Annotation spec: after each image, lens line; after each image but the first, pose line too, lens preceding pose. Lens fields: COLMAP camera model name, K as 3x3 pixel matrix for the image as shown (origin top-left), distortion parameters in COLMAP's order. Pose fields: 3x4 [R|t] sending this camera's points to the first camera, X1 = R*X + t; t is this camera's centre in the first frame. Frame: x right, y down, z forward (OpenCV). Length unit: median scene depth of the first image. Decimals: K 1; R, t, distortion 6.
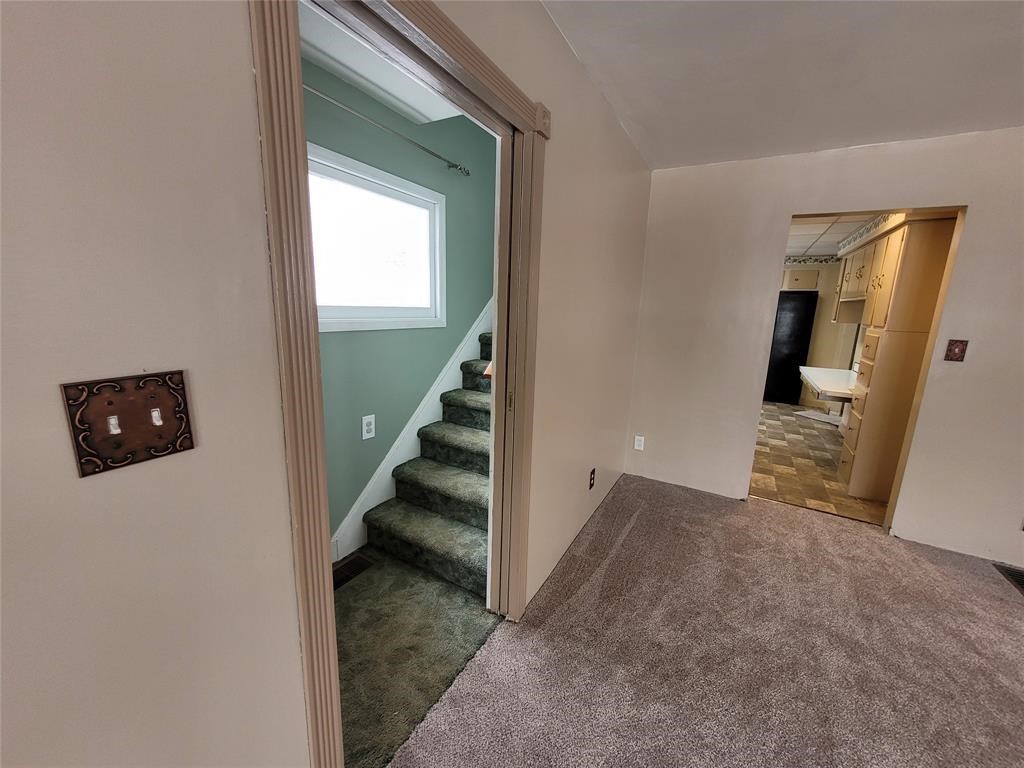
lens RADIAL K [[403.1, 0, 512.0], [0, 403.1, 384.0], [0, 0, 1]] dist [-0.000301, -0.000089]
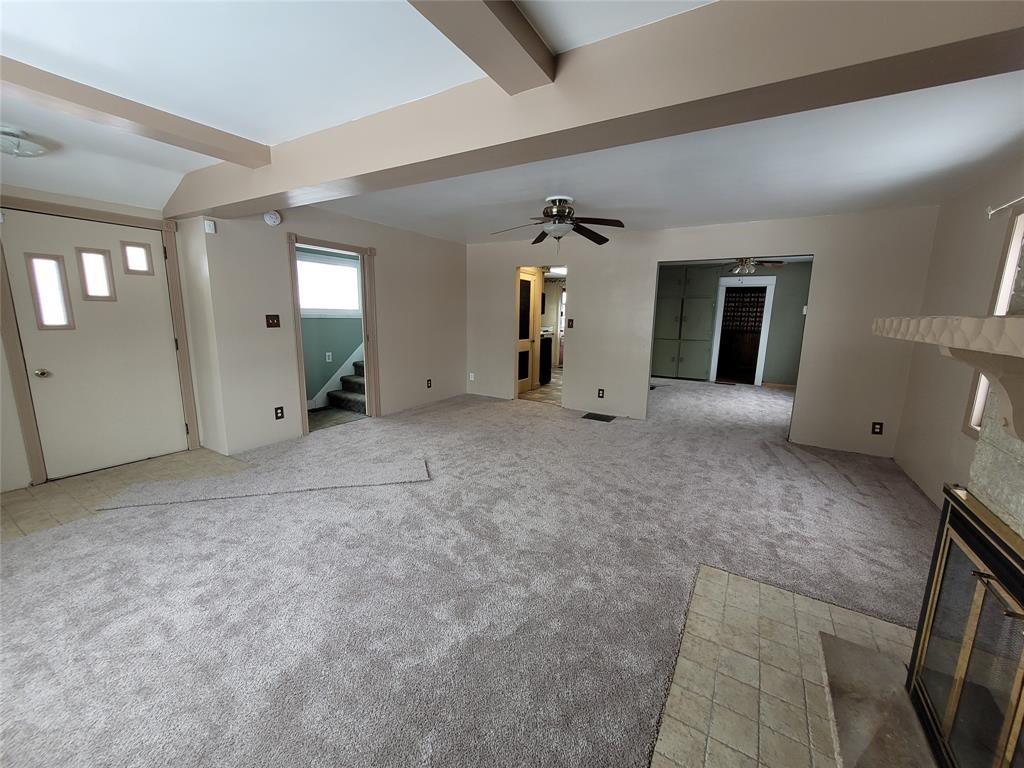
lens RADIAL K [[403.1, 0, 512.0], [0, 403.1, 384.0], [0, 0, 1]] dist [-0.000301, -0.000089]
pose [[0.999511, -0.011606, -0.029041, 0.871208], [0.010922, 0.999662, -0.023574, 0.354145], [0.029304, 0.023245, 0.999300, -1.494989]]
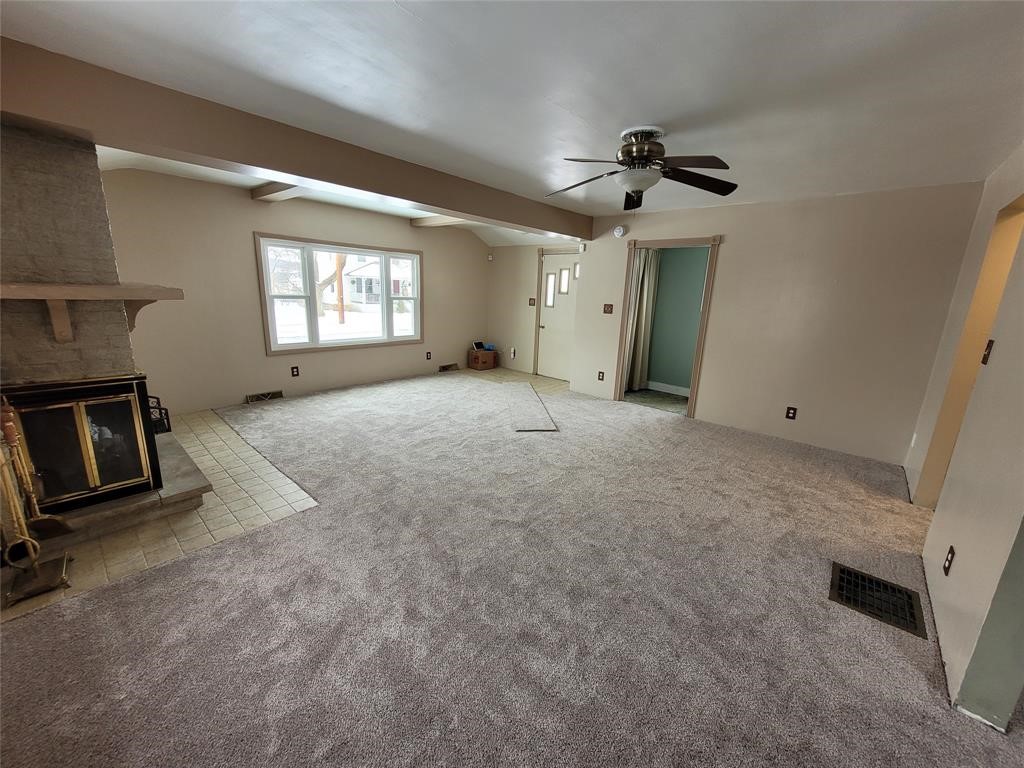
lens RADIAL K [[403.1, 0, 512.0], [0, 403.1, 384.0], [0, 0, 1]] dist [-0.000301, -0.000089]
pose [[-0.198669, 0.187476, -0.961969, 2.310754], [-0.238521, 0.942773, 0.232995, 0.021214], [0.950599, 0.275739, -0.142583, 0.170736]]
